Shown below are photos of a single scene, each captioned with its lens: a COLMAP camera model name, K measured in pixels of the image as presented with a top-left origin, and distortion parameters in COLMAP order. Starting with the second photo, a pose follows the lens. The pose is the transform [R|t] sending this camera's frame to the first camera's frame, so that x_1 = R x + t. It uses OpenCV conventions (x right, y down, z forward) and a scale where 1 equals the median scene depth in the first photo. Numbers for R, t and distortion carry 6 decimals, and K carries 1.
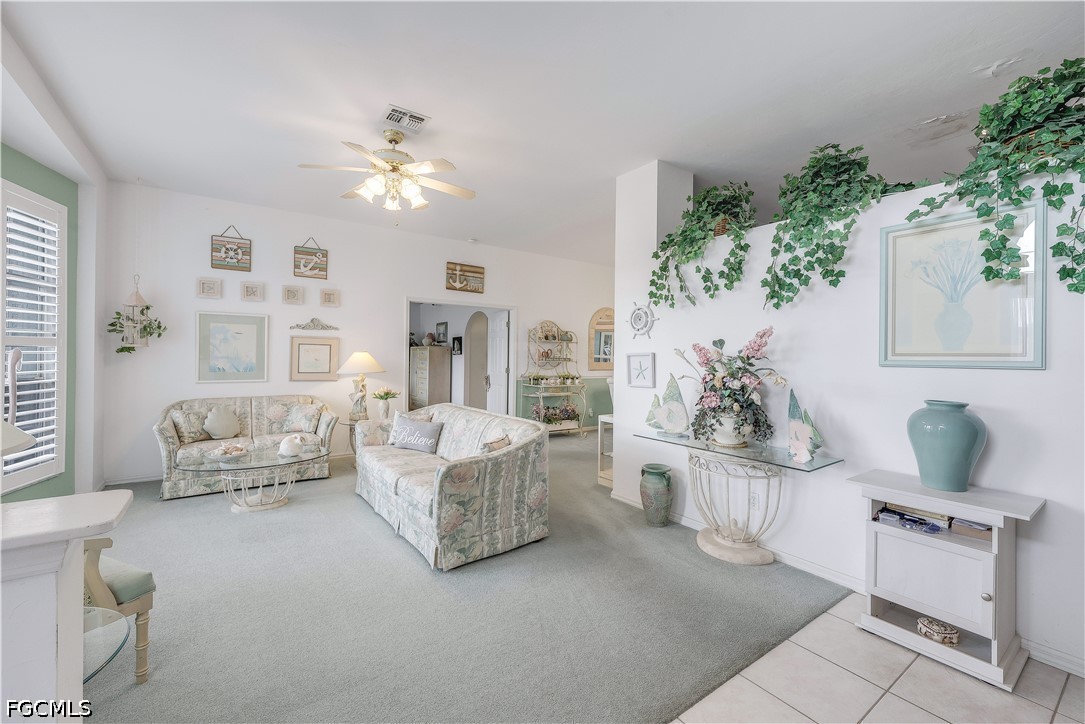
lens RADIAL K [[445.8, 0, 540.6], [0, 445.8, 360.8], [0, 0, 1]] dist [-0.000354, -0.000002]
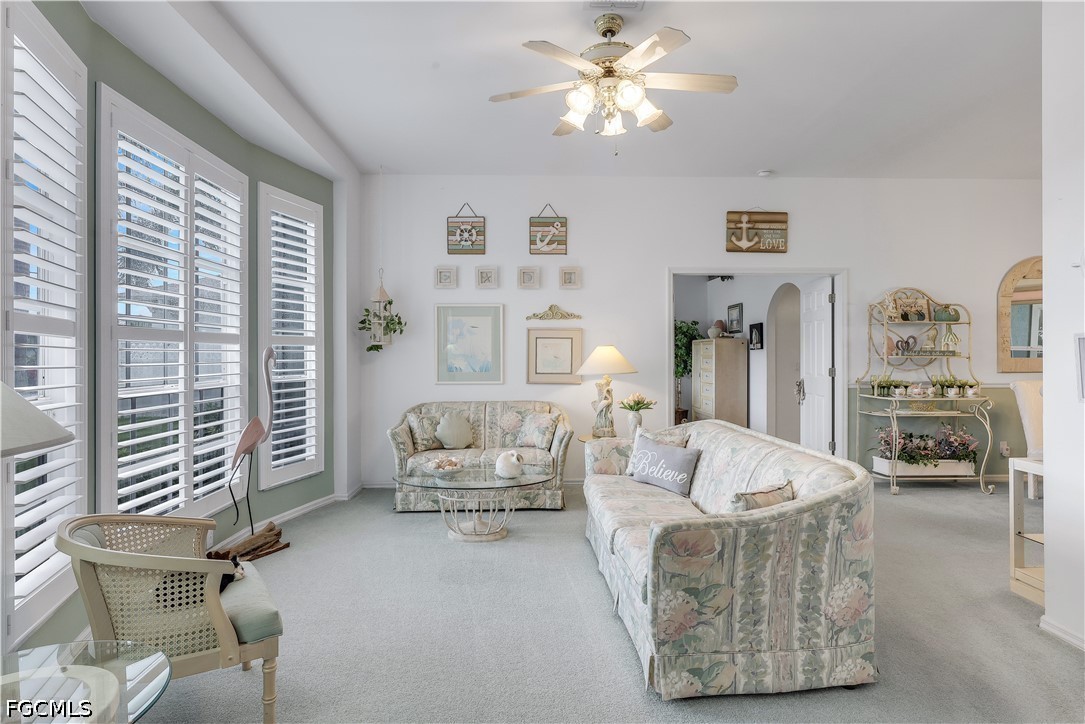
lens RADIAL K [[579.7, 0, 542.6], [0, 579.7, 357.1], [0, 0, 1]] dist [0.003138, 0.000690]
pose [[0.838068, -0.011571, -0.545443, 0.045329], [0.007141, 0.999922, -0.010240, 0.009298], [0.545518, 0.004687, 0.838086, 0.144027]]
